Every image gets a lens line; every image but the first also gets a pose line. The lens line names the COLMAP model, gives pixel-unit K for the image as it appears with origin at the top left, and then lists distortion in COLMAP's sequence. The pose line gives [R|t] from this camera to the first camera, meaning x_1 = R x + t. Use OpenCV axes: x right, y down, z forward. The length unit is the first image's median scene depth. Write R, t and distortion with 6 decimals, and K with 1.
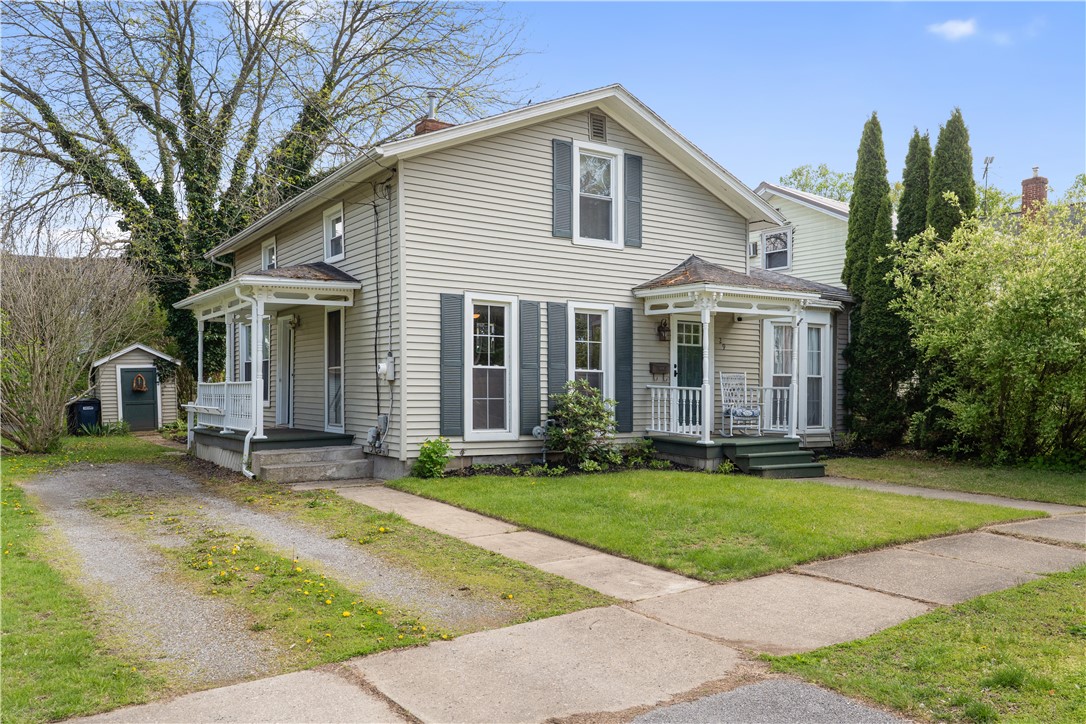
lens RADIAL K [[823.1, 0, 542.2], [0, 823.1, 372.8], [0, 0, 1]] dist [0.000894, 0.000206]
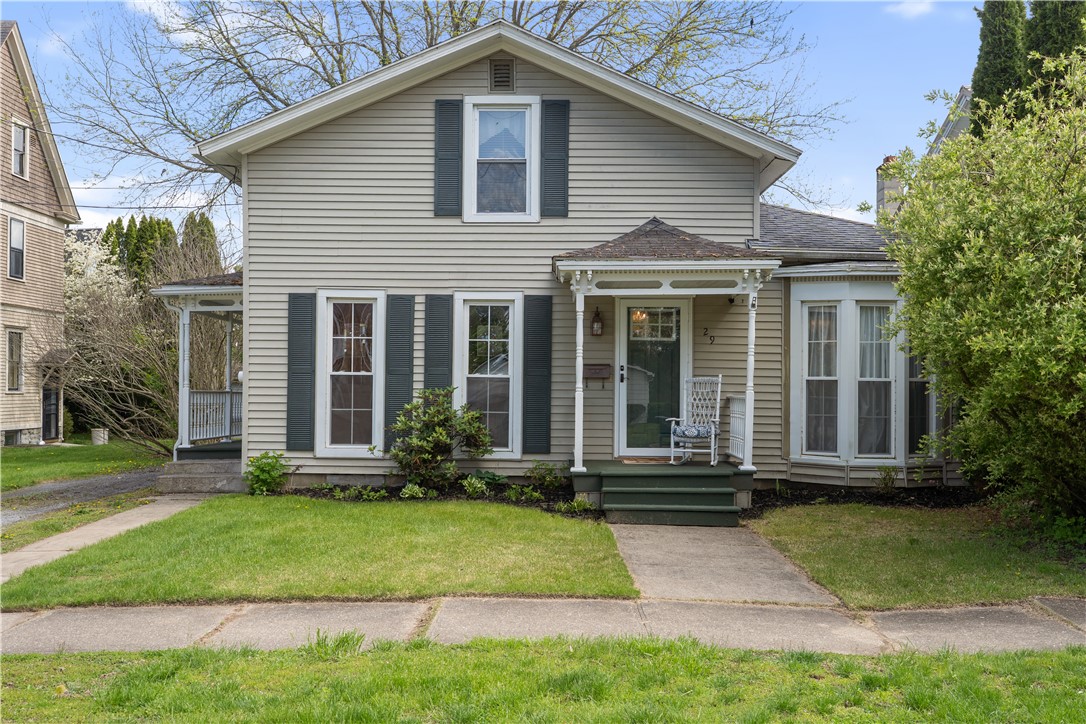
lens RADIAL K [[1025.9, 0, 542.7], [0, 1025.9, 358.3], [0, 0, 1]] dist [0.006314, 0.000000]
pose [[0.831056, -0.020333, -0.555817, 0.677068], [0.010006, 0.999716, -0.021612, 0.002536], [0.556099, 0.012399, 0.831024, 0.194402]]
